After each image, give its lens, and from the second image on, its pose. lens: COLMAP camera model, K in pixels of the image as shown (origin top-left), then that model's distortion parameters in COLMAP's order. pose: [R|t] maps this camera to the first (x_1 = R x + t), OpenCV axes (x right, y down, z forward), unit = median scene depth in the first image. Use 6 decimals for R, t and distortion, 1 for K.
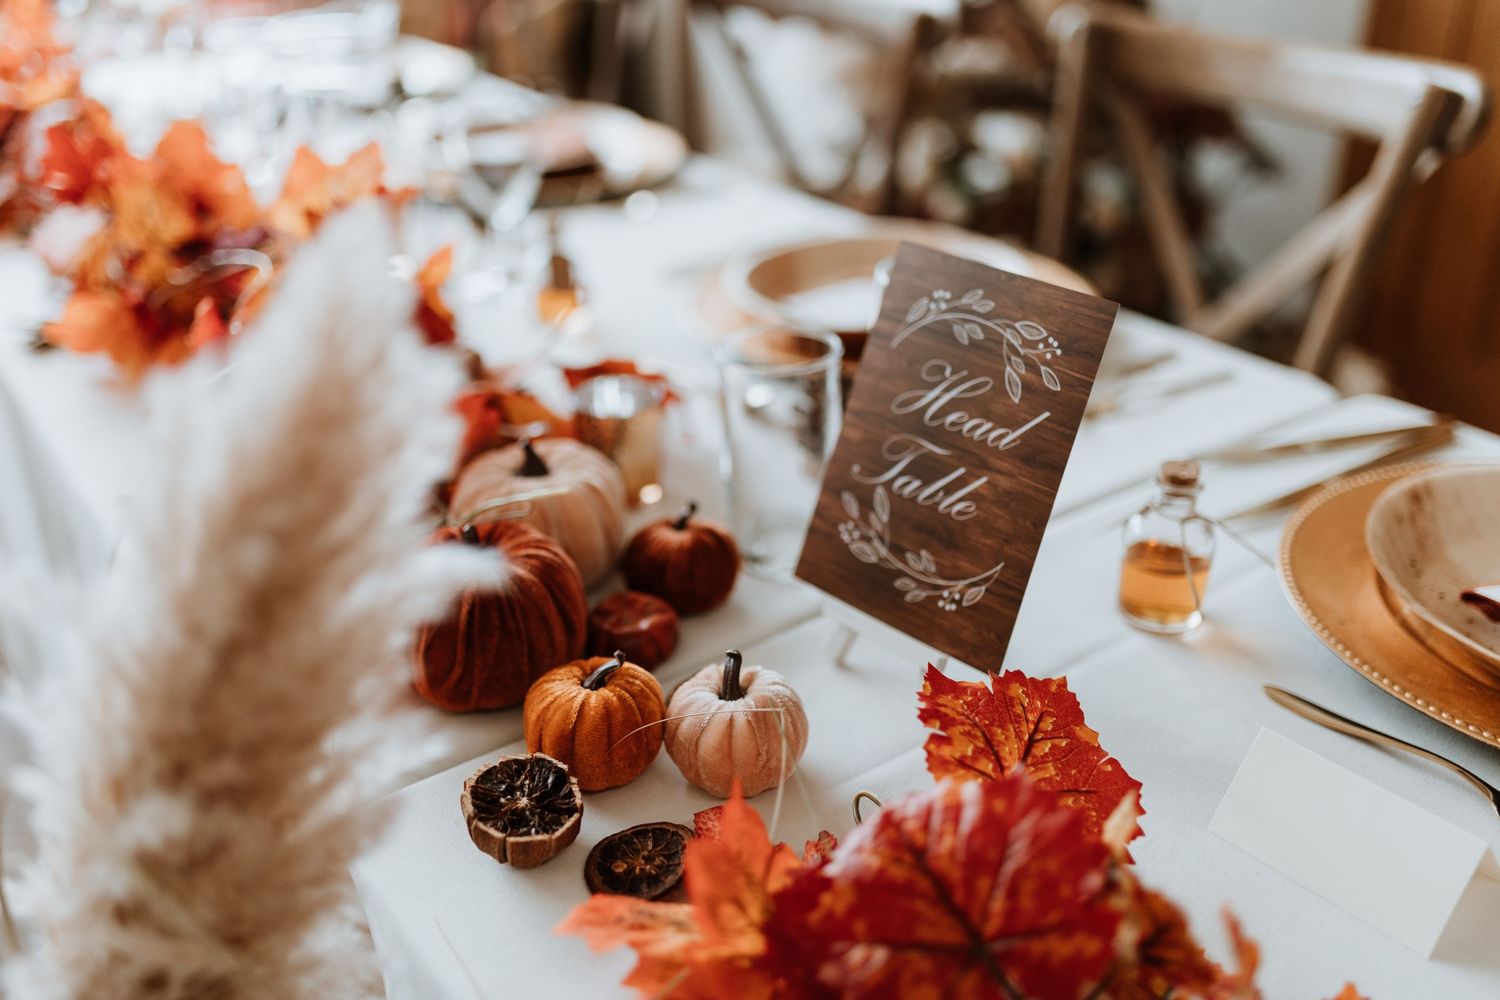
lens RADIAL K [[1492.0, 0, 750.0], [0, 1492.0, 500.0], [0, 0, 1]] dist [0.004368, 0.031929]
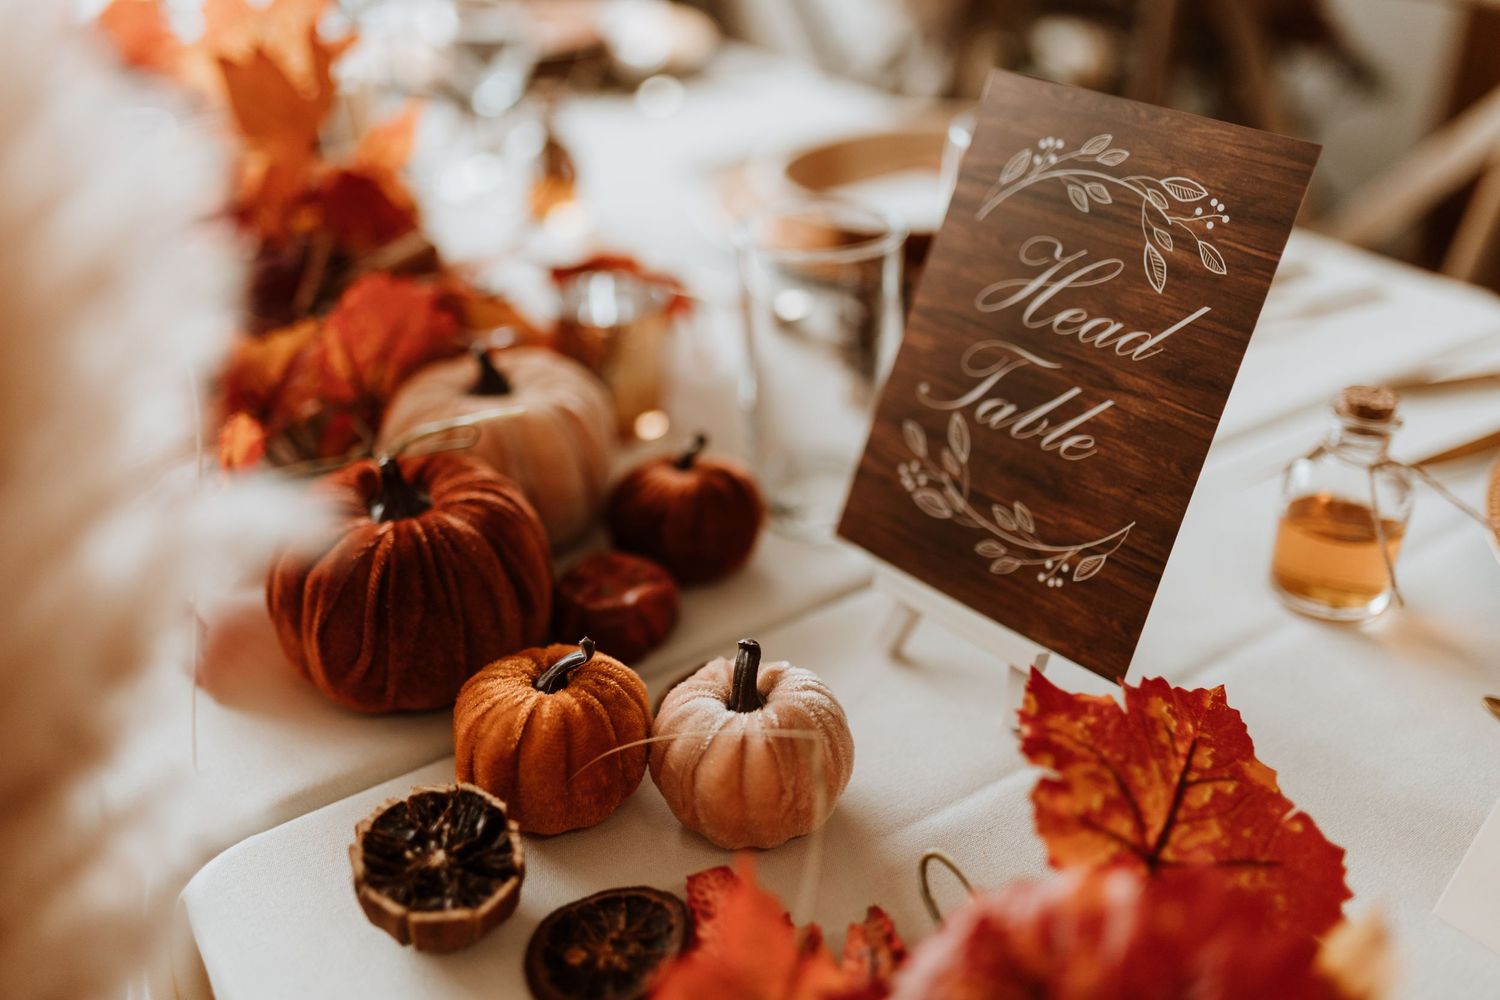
lens RADIAL K [[1492.0, 0, 750.0], [0, 1492.0, 500.0], [0, 0, 1]] dist [0.004368, 0.031929]
pose [[0.999581, 0.016419, -0.023819, 0.004827], [-0.015651, 0.999363, 0.032085, 0.011839], [0.024330, -0.031699, 0.999201, 0.287183]]
